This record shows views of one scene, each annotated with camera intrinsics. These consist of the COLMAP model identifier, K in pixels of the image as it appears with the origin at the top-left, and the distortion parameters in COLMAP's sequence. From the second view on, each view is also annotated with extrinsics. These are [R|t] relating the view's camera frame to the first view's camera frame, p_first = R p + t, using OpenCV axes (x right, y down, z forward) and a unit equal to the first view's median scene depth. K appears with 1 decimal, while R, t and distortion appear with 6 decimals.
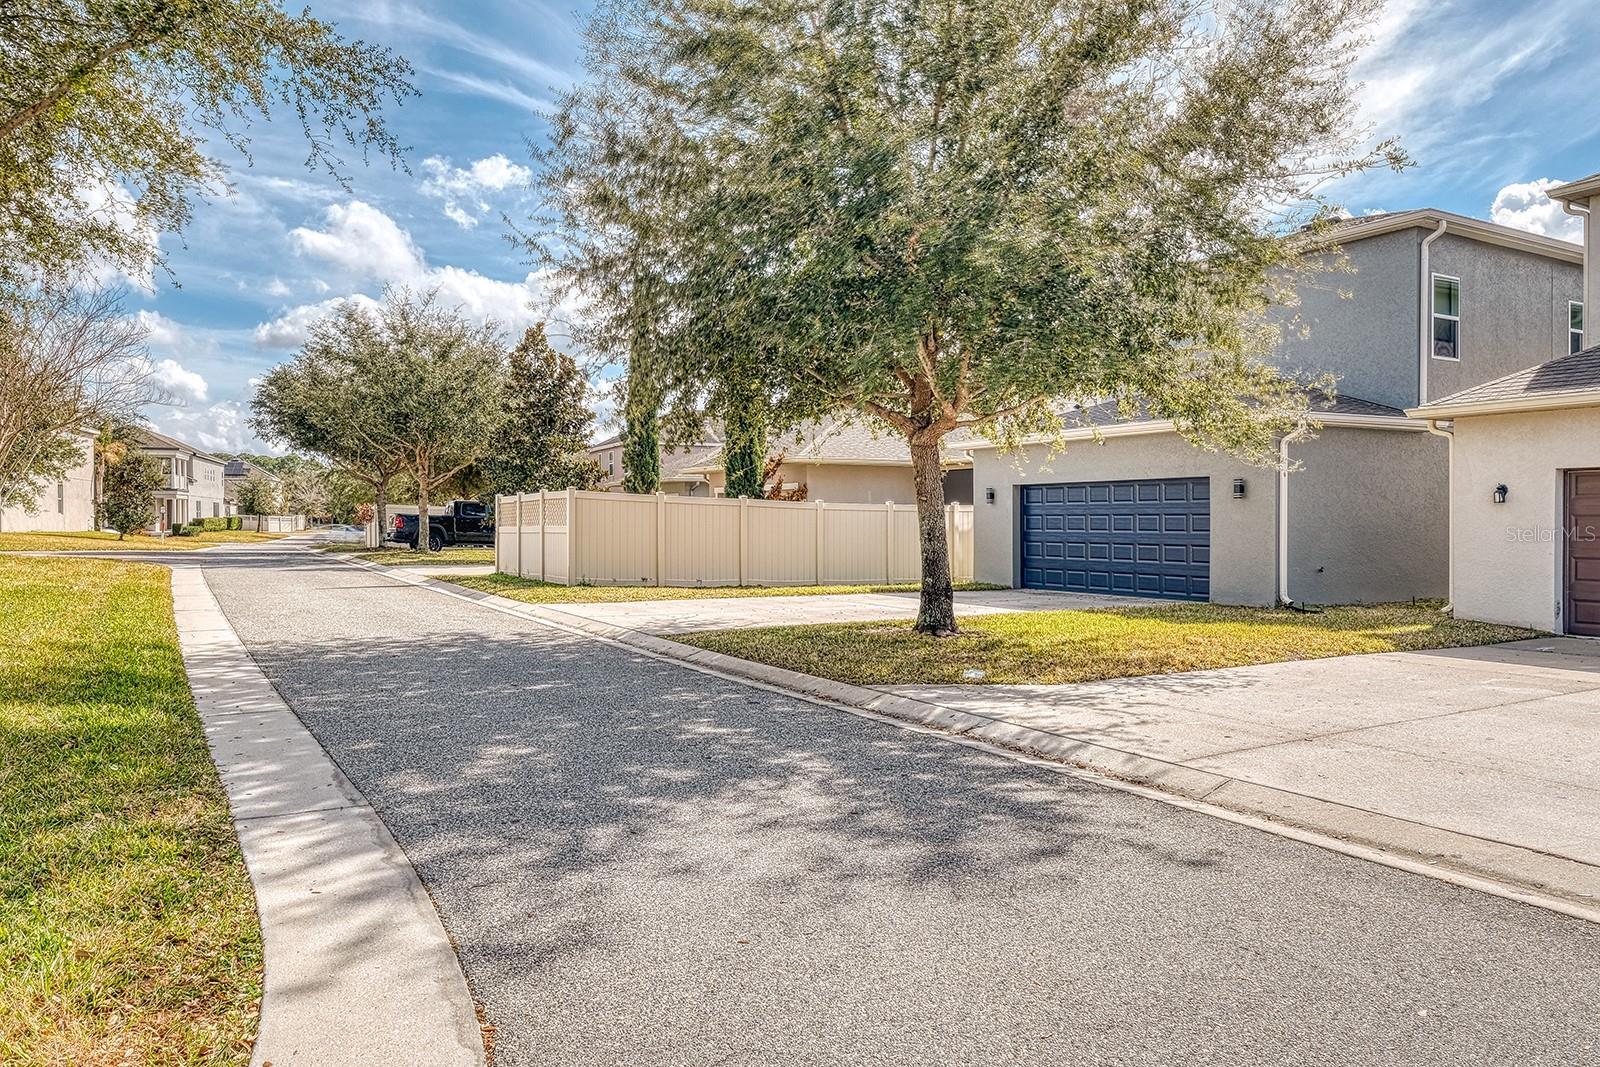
lens RADIAL K [[1097.7, 0, 800.6], [0, 1097.7, 531.4], [0, 0, 1]] dist [0.004223, 0.004634]
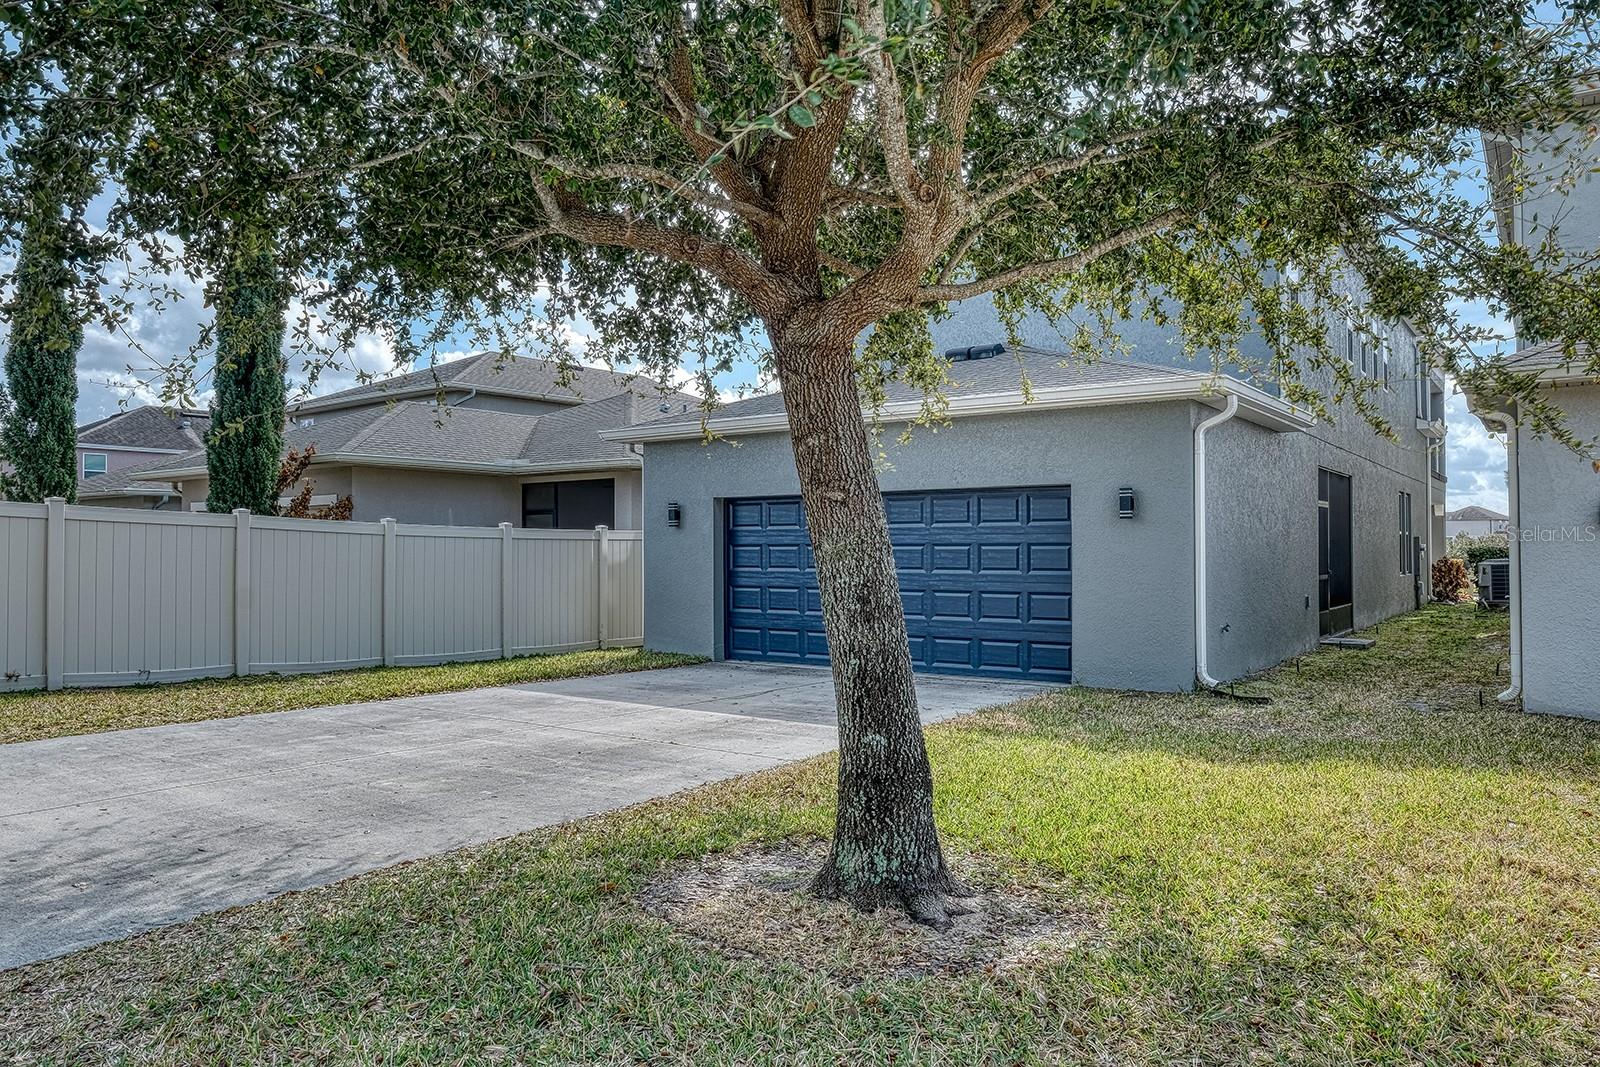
lens RADIAL K [[1097.7, 0, 804.1], [0, 1097.7, 527.8], [0, 0, 1]] dist [0.004223, 0.004634]
pose [[0.912016, 0.008697, 0.410062, -0.021709], [0.003895, 0.999546, -0.029862, -0.005546], [-0.410135, 0.028832, 0.911569, 0.391911]]
